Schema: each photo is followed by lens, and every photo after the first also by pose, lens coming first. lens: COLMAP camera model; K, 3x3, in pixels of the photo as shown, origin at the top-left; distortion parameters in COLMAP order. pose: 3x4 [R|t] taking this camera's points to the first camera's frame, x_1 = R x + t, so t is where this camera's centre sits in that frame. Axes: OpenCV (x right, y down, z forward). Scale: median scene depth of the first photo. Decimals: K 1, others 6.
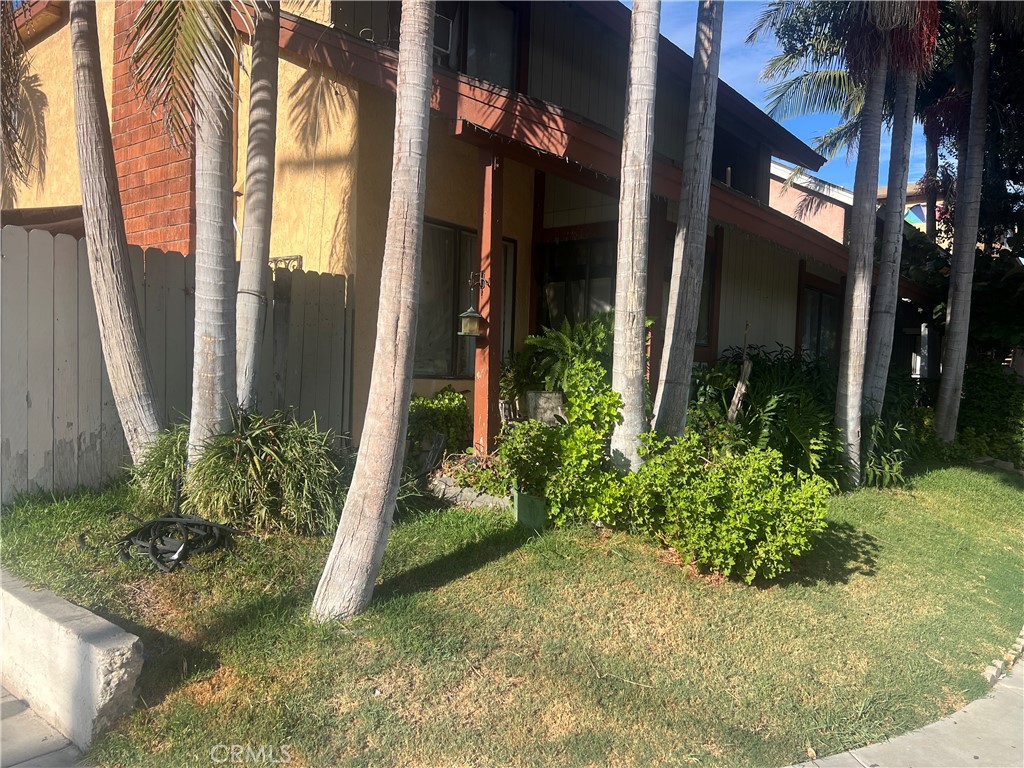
lens RADIAL K [[771.6, 0, 508.6], [0, 771.6, 396.1], [0, 0, 1]] dist [0.072568, -0.082469]
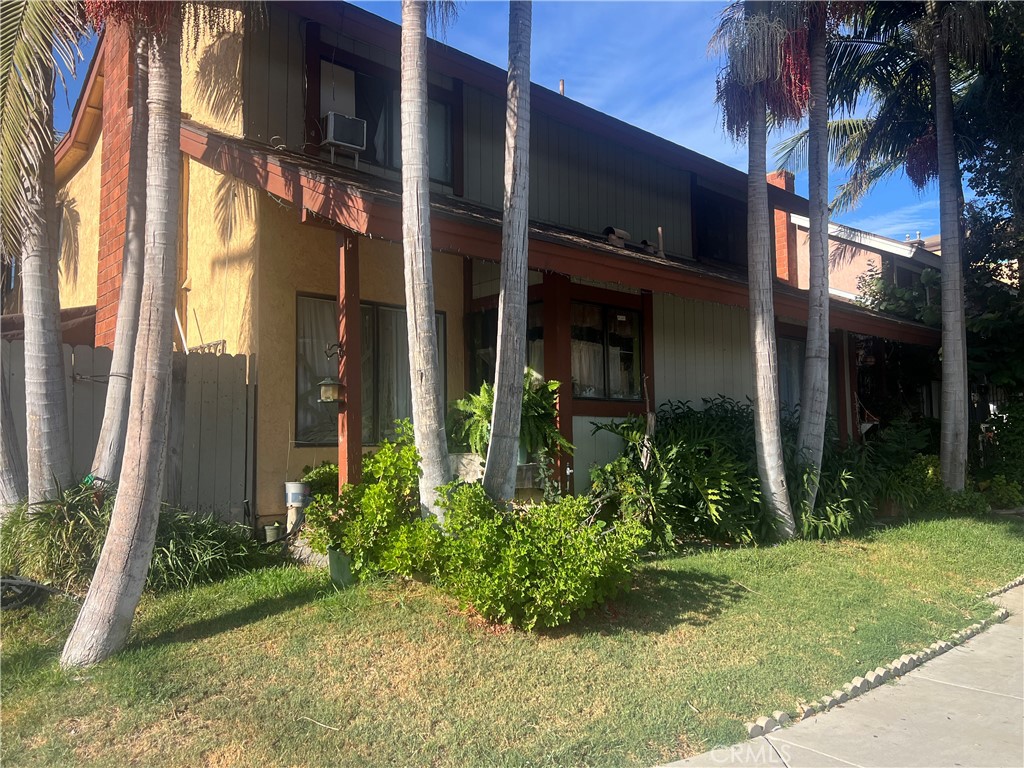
lens RADIAL K [[773.8, 0, 512.0], [0, 773.8, 384.0], [0, 0, 1]] dist [0.079773, -0.097425]
pose [[0.987449, -0.060345, -0.145956, 0.358316], [0.043787, 0.992502, -0.114113, 0.030126], [0.151748, 0.106290, 0.982688, -0.017684]]
